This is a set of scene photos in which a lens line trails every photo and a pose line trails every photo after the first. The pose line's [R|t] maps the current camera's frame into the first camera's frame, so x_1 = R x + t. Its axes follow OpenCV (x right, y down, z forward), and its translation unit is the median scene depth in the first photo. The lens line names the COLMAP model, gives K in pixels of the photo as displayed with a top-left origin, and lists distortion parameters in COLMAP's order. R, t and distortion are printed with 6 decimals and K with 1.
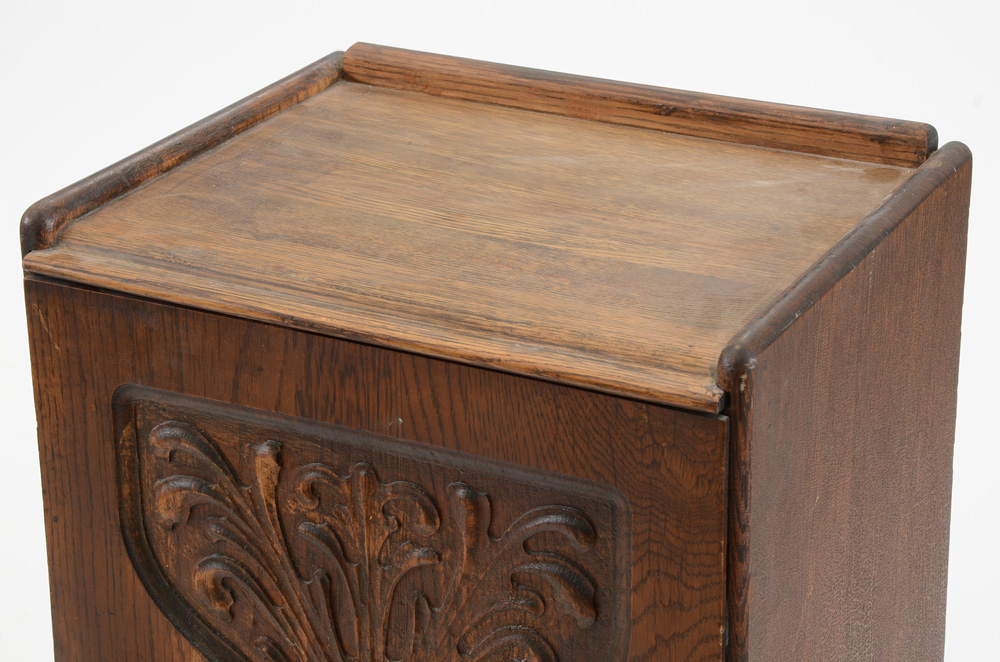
lens RADIAL K [[2505.3, 0, 494.6], [0, 2505.3, 334.5], [0, 0, 1]] dist [0.523575, 0.000000]
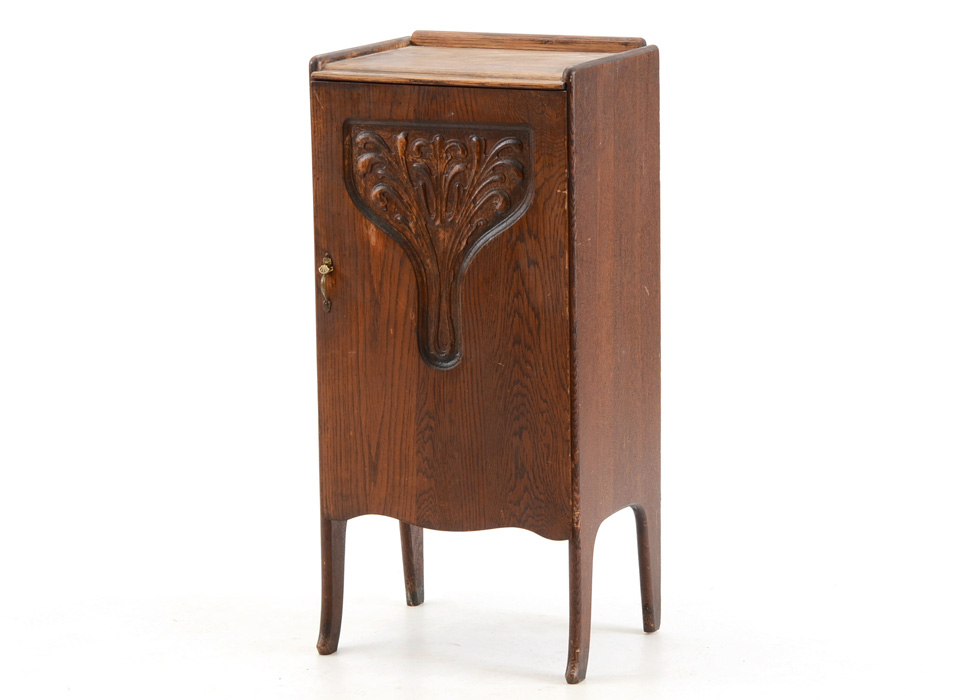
lens RADIAL K [[3578.8, 0, 484.4], [0, 3578.8, 345.8], [0, 0, 1]] dist [0.839025, 0.000000]
pose [[0.998790, -0.011796, 0.047743, -0.189384], [0.022251, 0.974149, -0.224807, 1.146773], [-0.043857, 0.225597, 0.973233, -2.753970]]
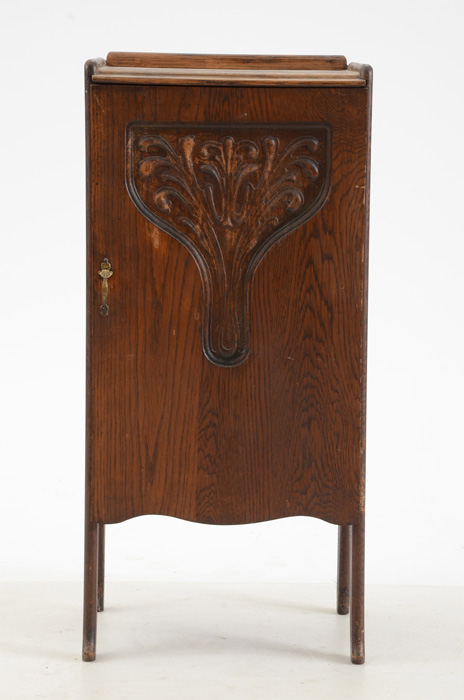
lens RADIAL K [[2224.2, 0, 236.9], [0, 2224.2, 349.1], [0, 0, 1]] dist [0.884871, 0.000000]
pose [[0.881692, -0.044915, 0.469683, -1.218978], [0.168802, 0.959599, -0.225111, 0.836799], [-0.440597, 0.277762, 0.853653, -1.081041]]
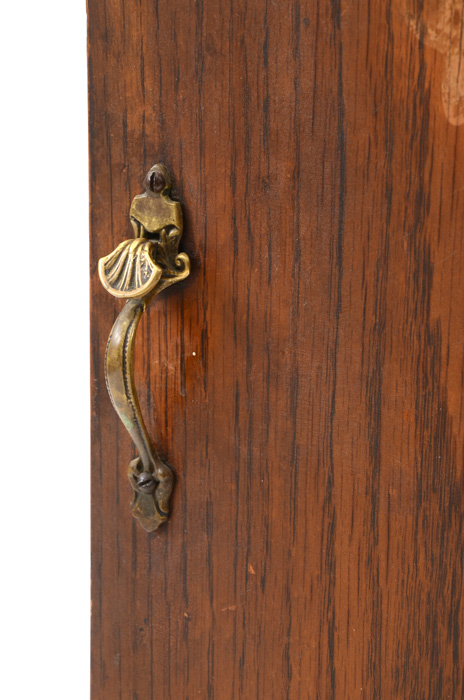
lens RADIAL K [[2560.7, 0, 233.3], [0, 2560.7, 356.8], [0, 0, 1]] dist [0.735079, 0.000000]
pose [[0.995373, 0.040244, -0.087250, -0.119628], [-0.054028, 0.985331, -0.161874, 0.256772], [0.079456, 0.165839, 0.982947, 0.654781]]
